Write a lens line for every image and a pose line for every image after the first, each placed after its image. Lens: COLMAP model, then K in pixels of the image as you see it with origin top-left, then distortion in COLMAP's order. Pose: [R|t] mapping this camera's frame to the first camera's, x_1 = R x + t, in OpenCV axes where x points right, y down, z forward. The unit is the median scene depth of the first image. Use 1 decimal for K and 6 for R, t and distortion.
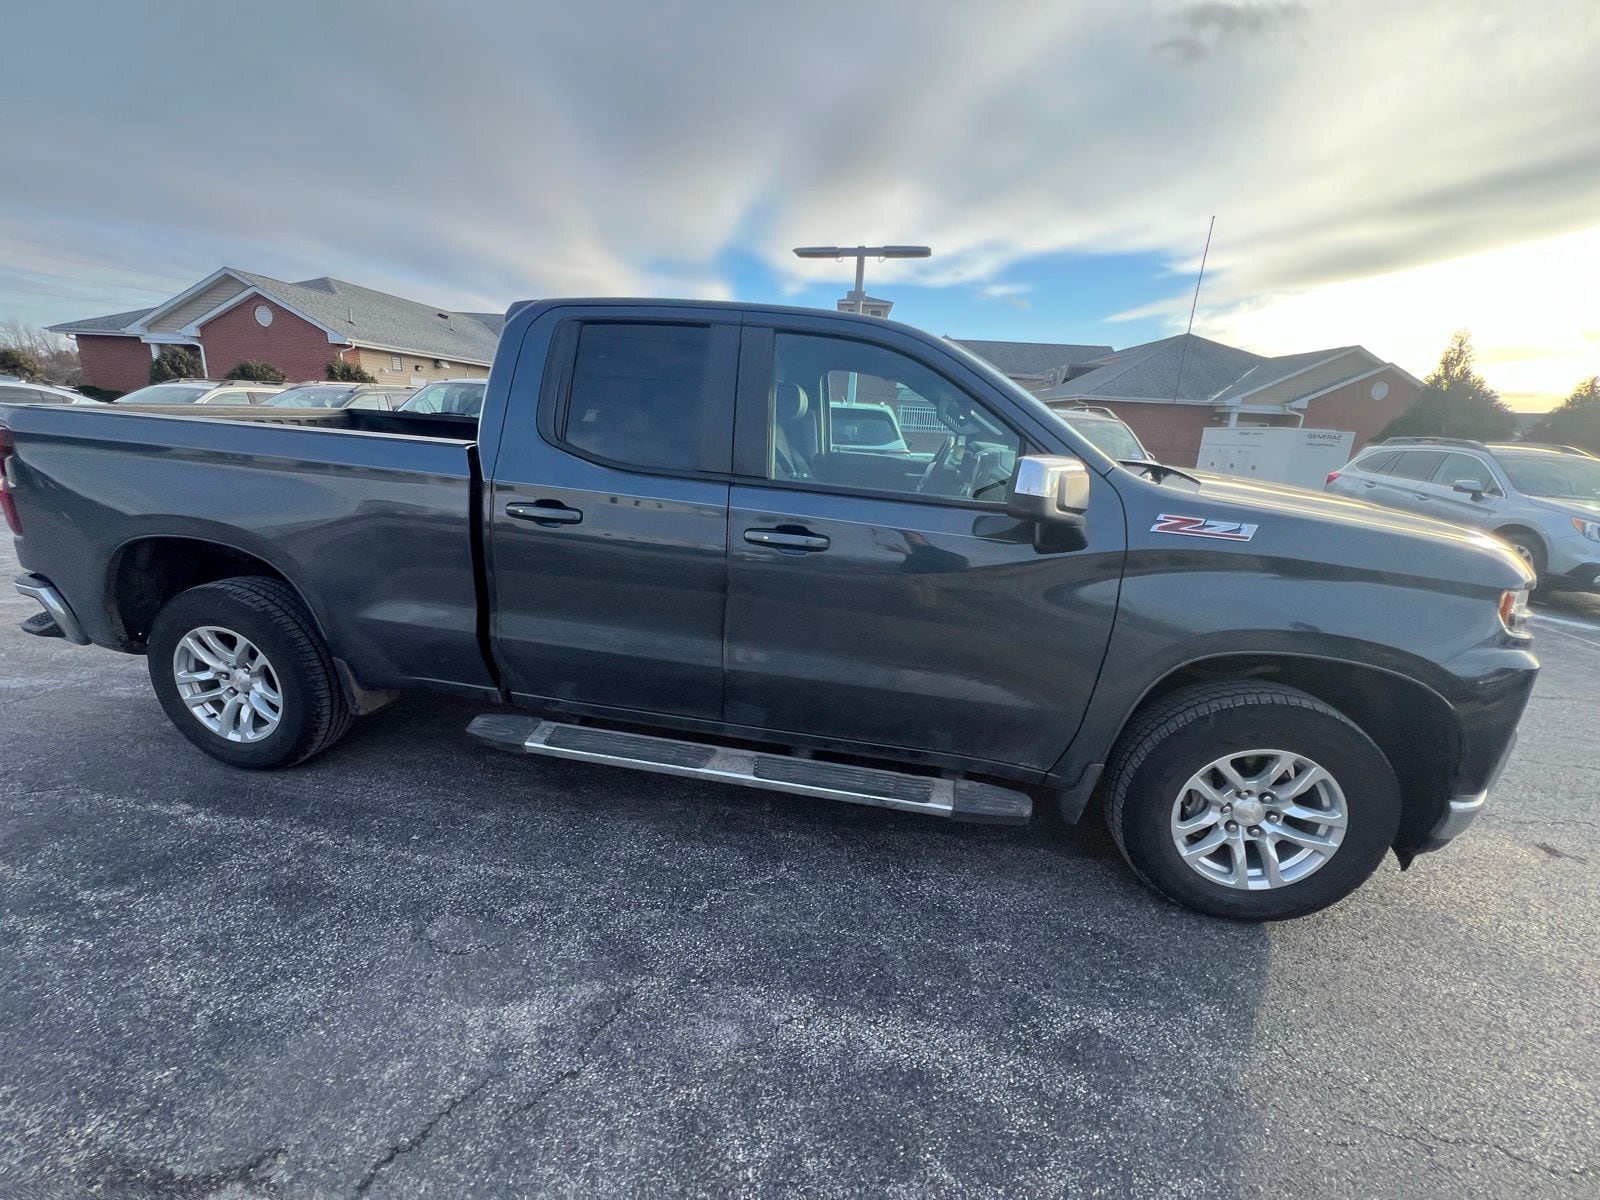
lens RADIAL K [[635.4, 0, 794.8], [0, 635.4, 601.9], [0, 0, 1]] dist [-0.002240, 0.000405]
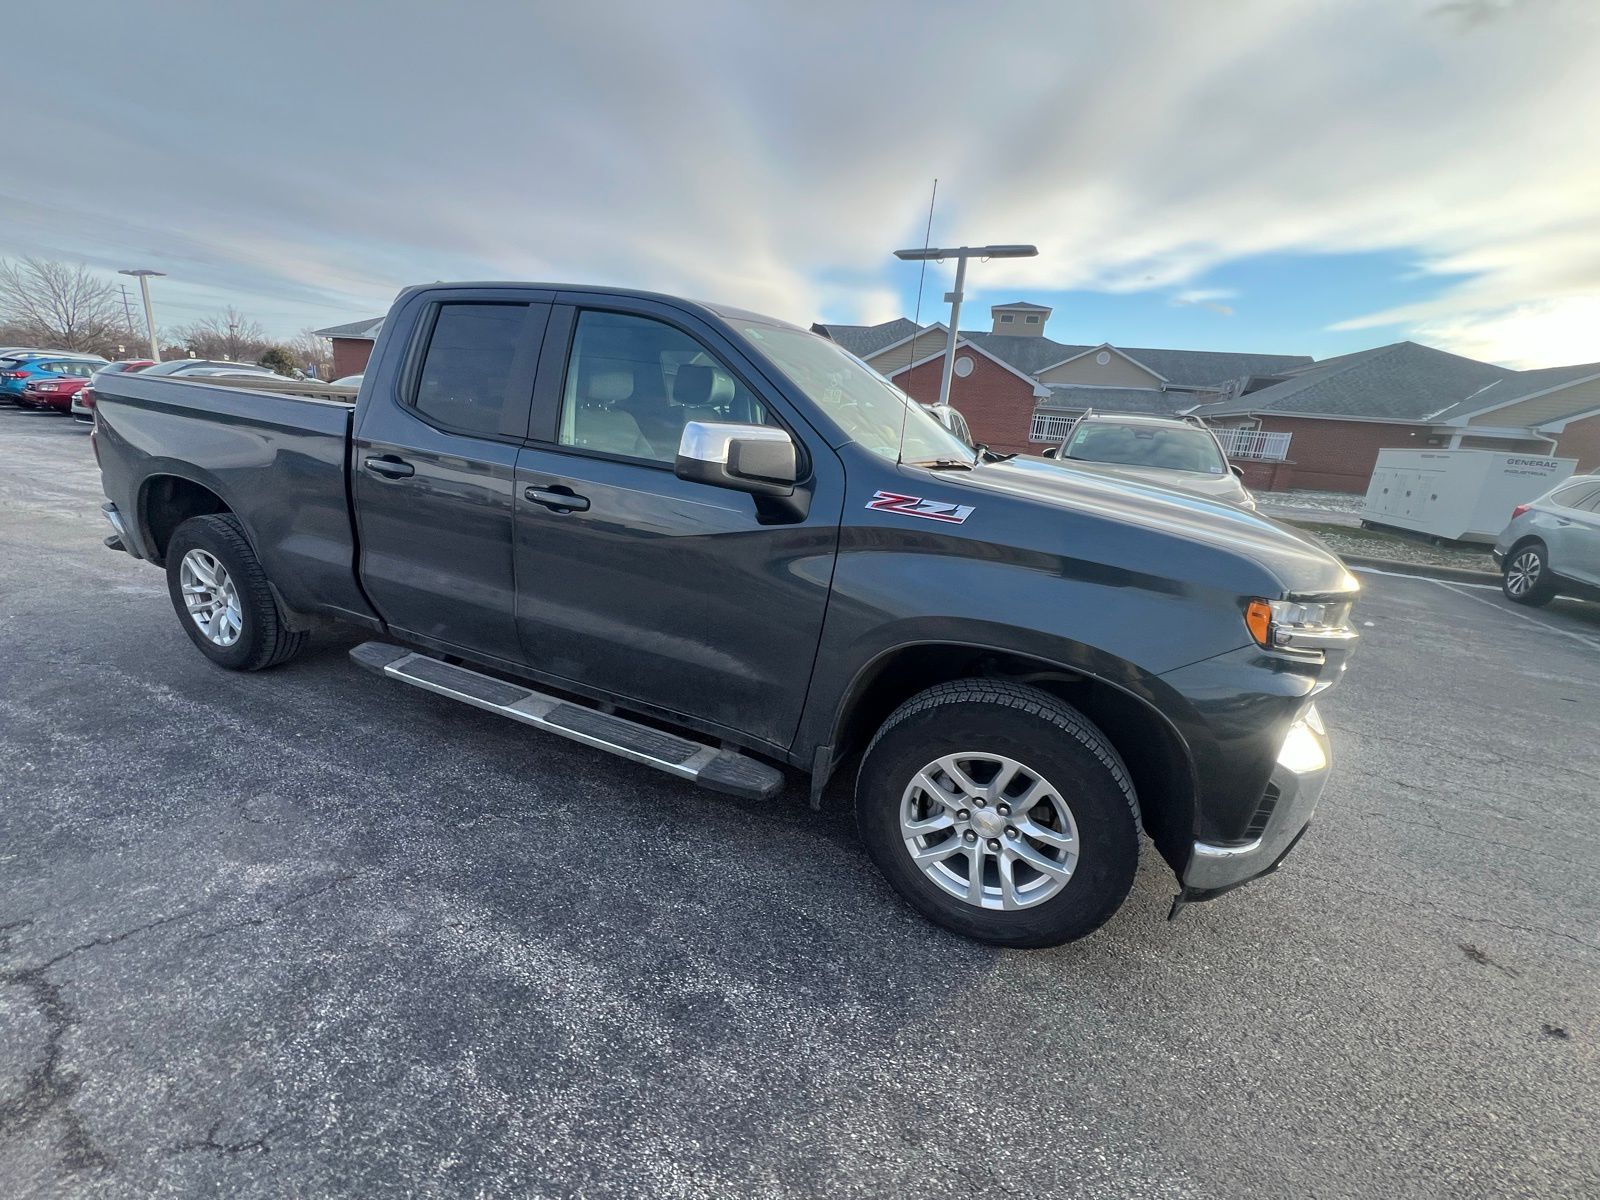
lens RADIAL K [[635.4, 0, 795.7], [0, 635.4, 601.6], [0, 0, 1]] dist [-0.002240, 0.000405]
pose [[0.972055, 0.091940, -0.216001, 0.587296], [-0.094397, 0.995534, -0.001061, 0.036232], [0.214939, 0.021421, 0.976393, 0.030069]]
